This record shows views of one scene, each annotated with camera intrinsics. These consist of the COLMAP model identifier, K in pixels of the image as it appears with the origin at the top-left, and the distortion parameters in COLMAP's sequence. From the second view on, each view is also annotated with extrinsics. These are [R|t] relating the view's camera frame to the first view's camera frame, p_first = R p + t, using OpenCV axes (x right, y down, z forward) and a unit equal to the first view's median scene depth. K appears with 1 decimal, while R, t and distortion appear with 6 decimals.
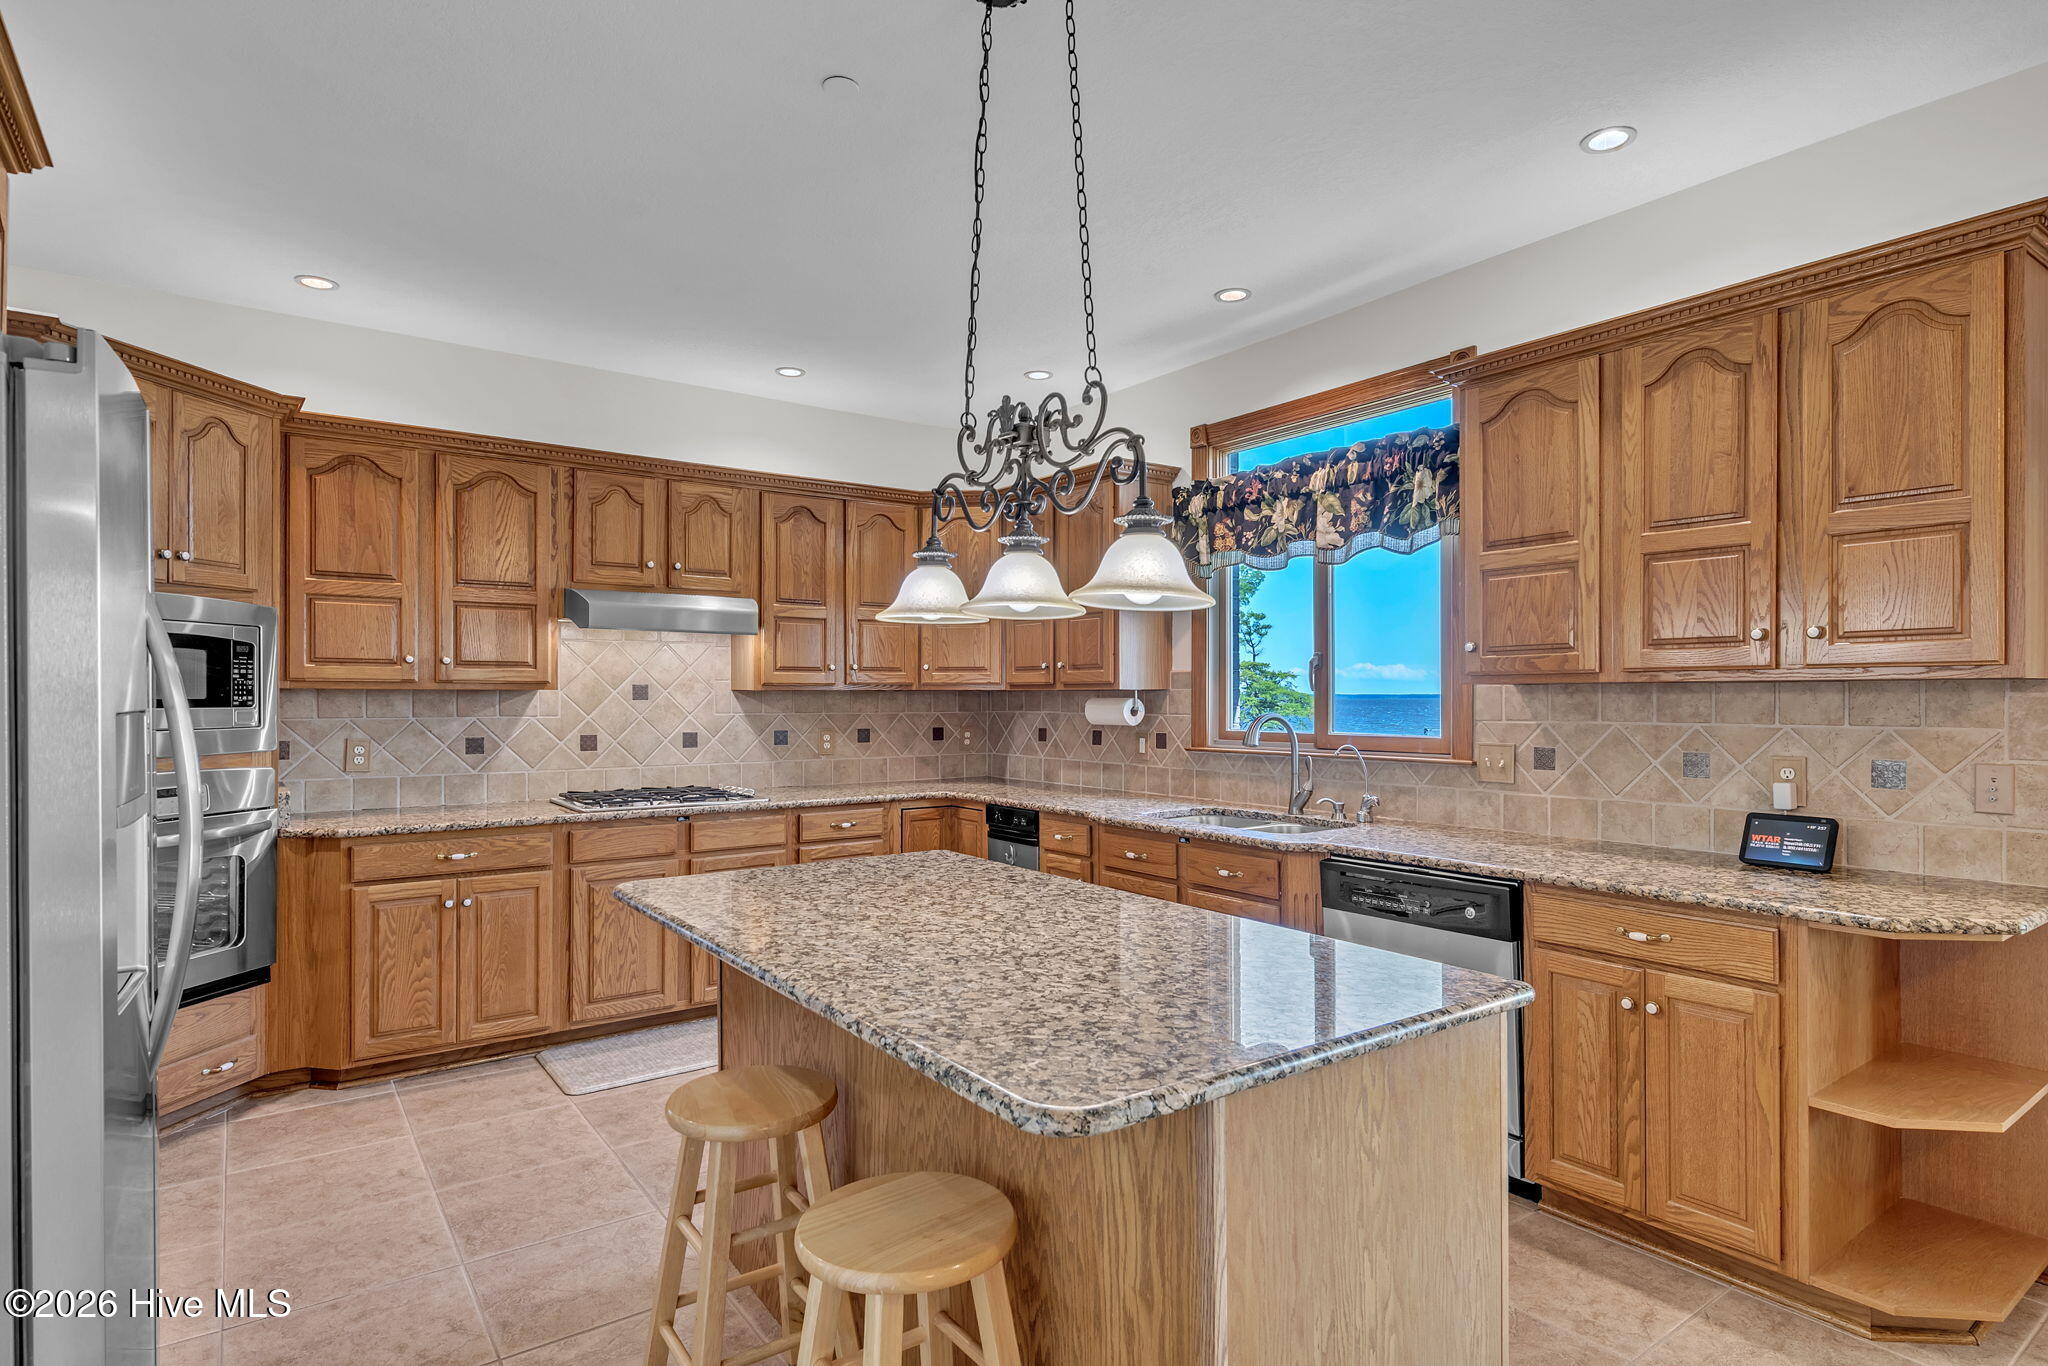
lens RADIAL K [[1097.4, 0, 1055.0], [0, 1097.4, 699.7], [0, 0, 1]] dist [0.008570, -0.000797]
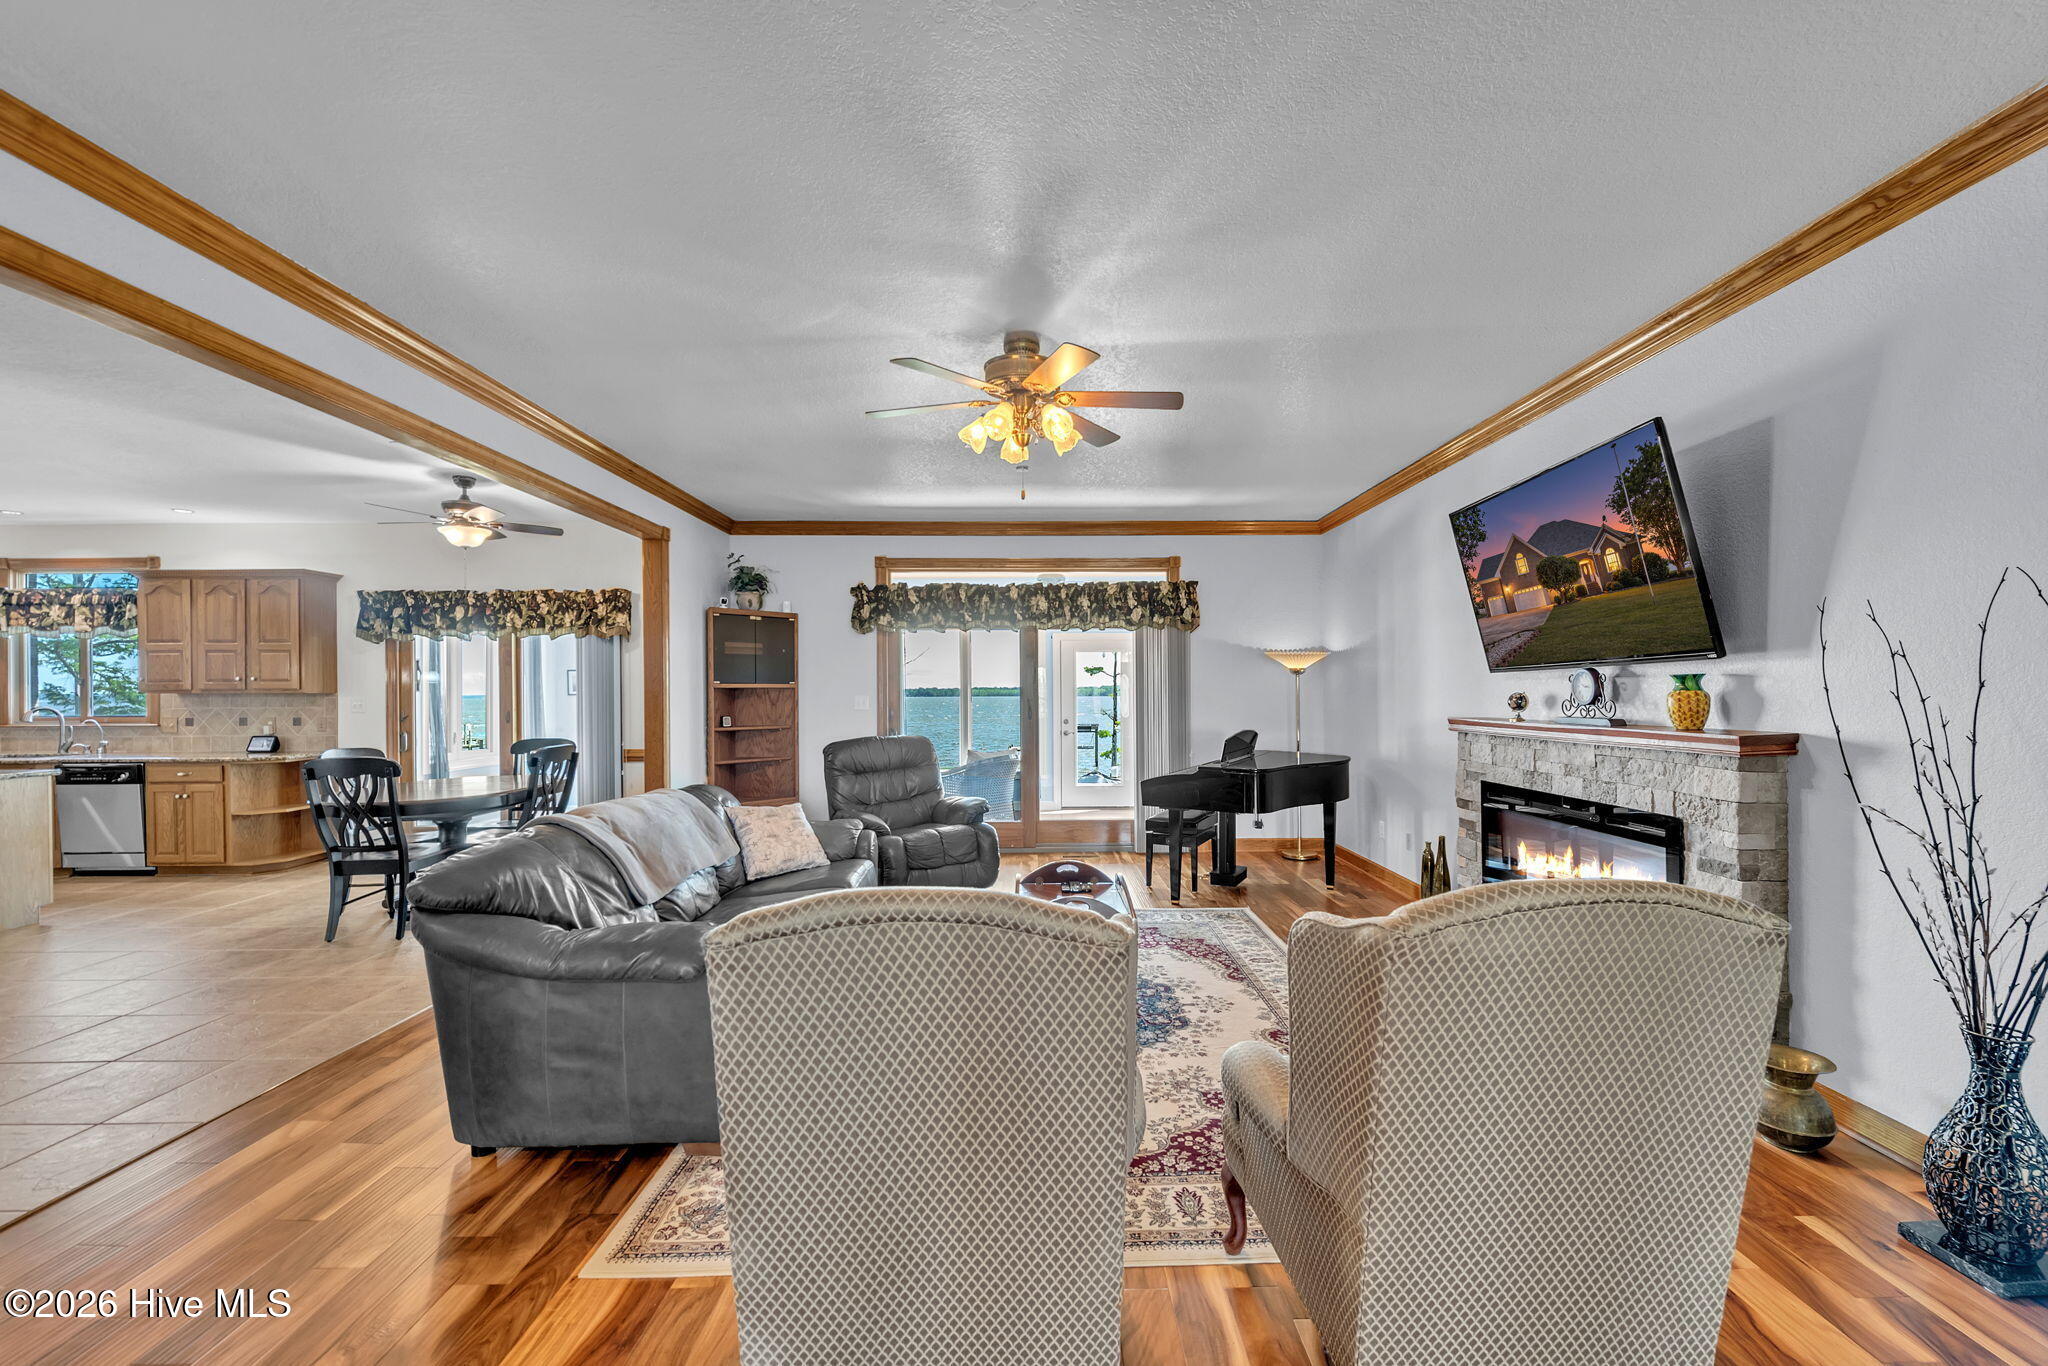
lens RADIAL K [[820.5, 0, 1048.0], [0, 820.5, 695.5], [0, 0, 1]] dist [-0.000328, -0.003334]
pose [[0.582104, -0.004329, 0.813103, 0.049309], [0.005708, 0.999983, 0.001238, -0.000105], [-0.813094, 0.003921, 0.582119, -1.611323]]
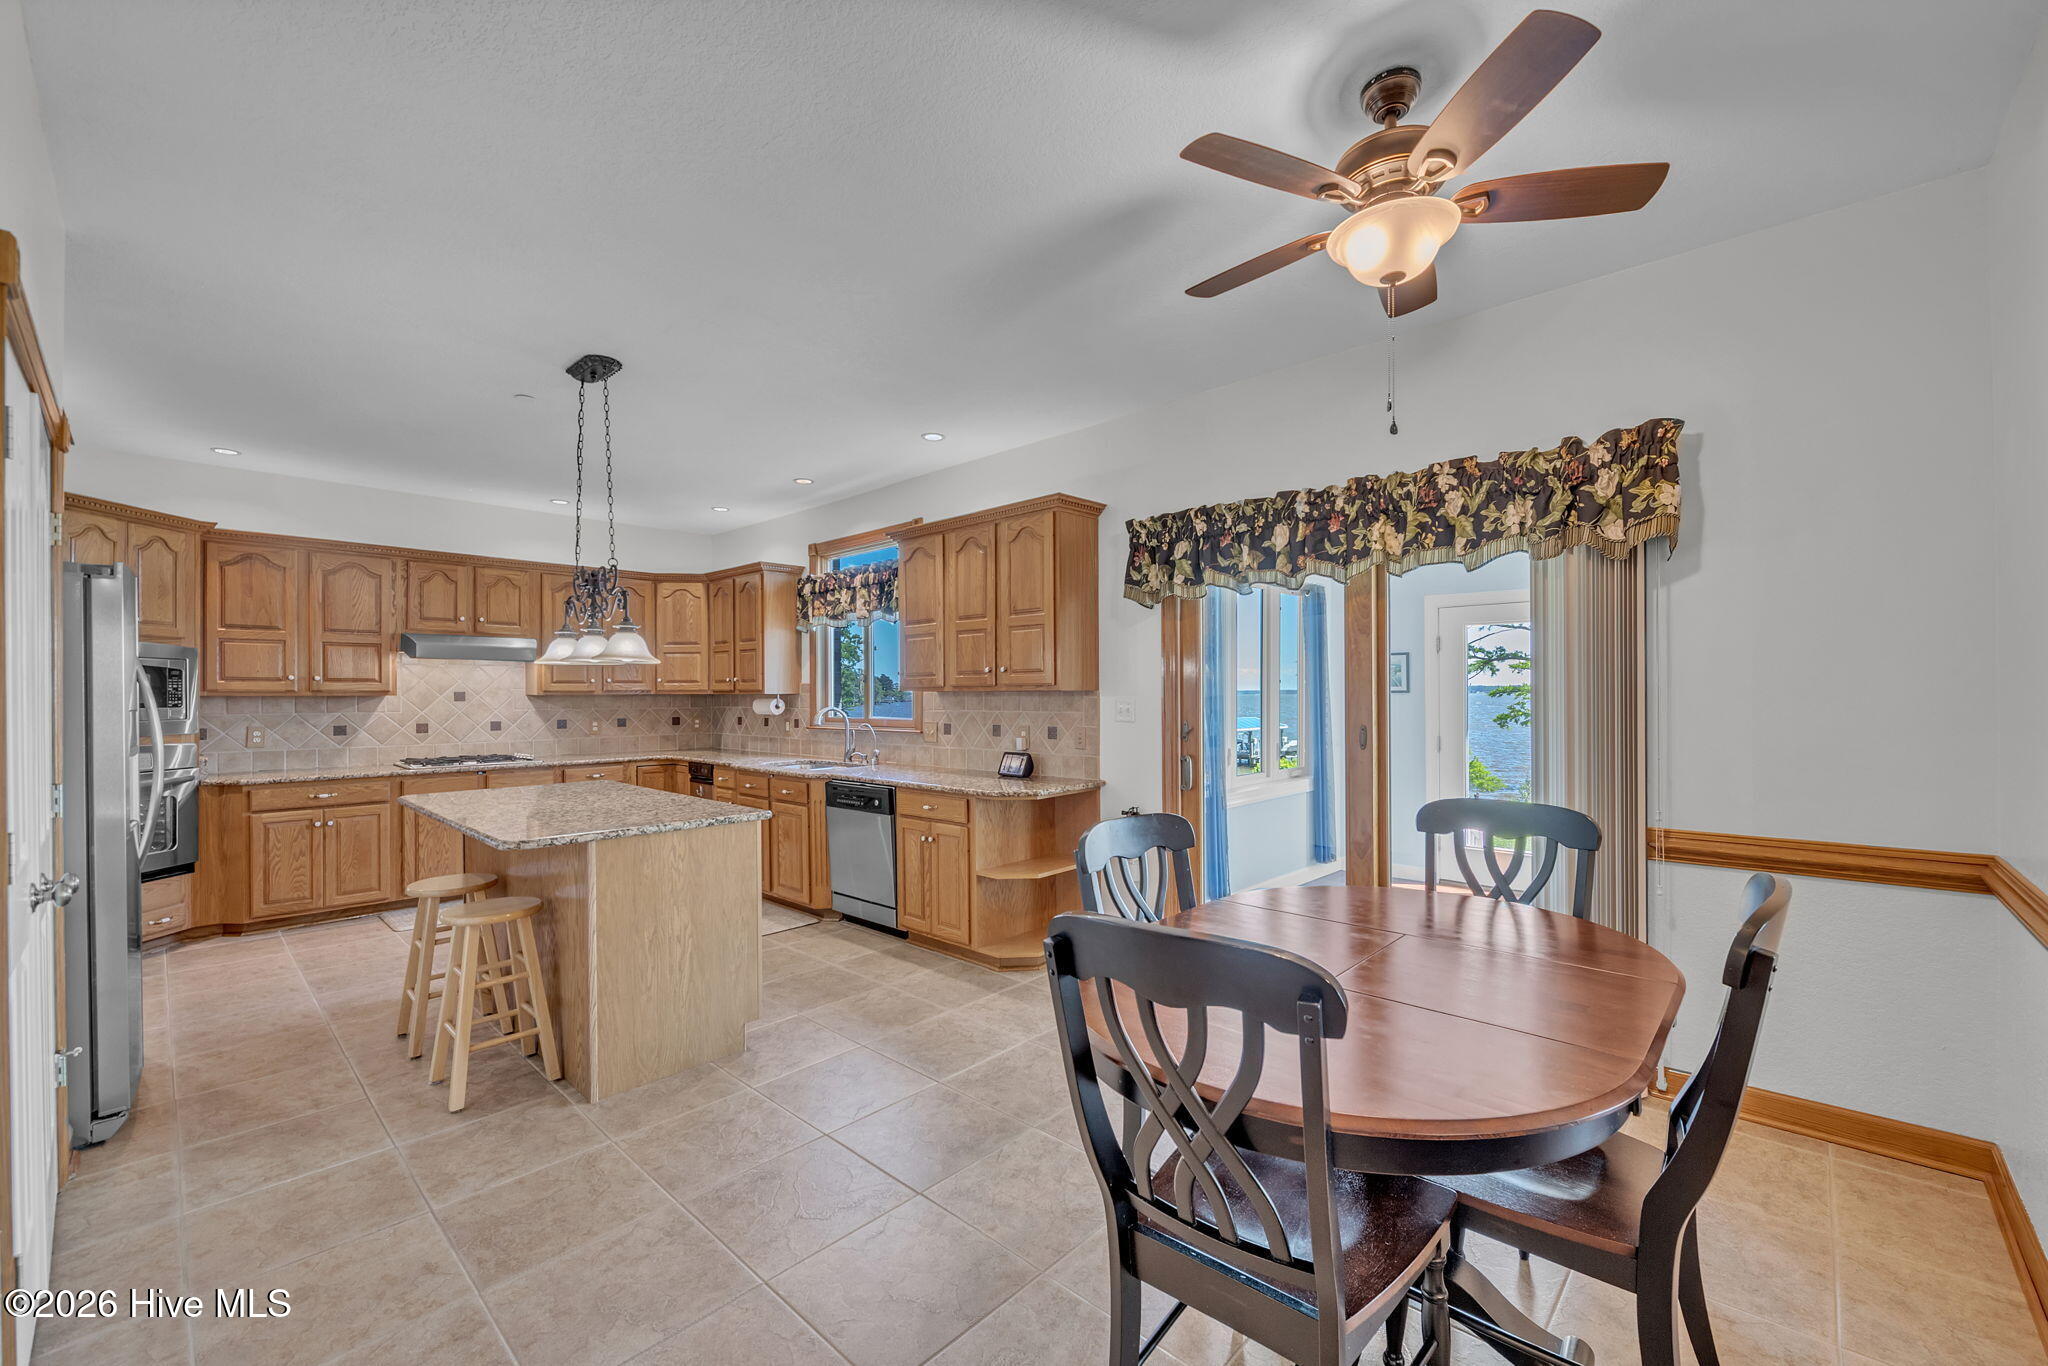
lens RADIAL K [[820.5, 0, 1048.0], [0, 820.5, 695.5], [0, 0, 1]] dist [-0.000328, -0.003334]
pose [[0.981147, -0.003868, 0.193224, 0.303599], [0.004276, 0.999989, -0.001692, -0.003407], [-0.193216, 0.002486, 0.981153, -0.442197]]
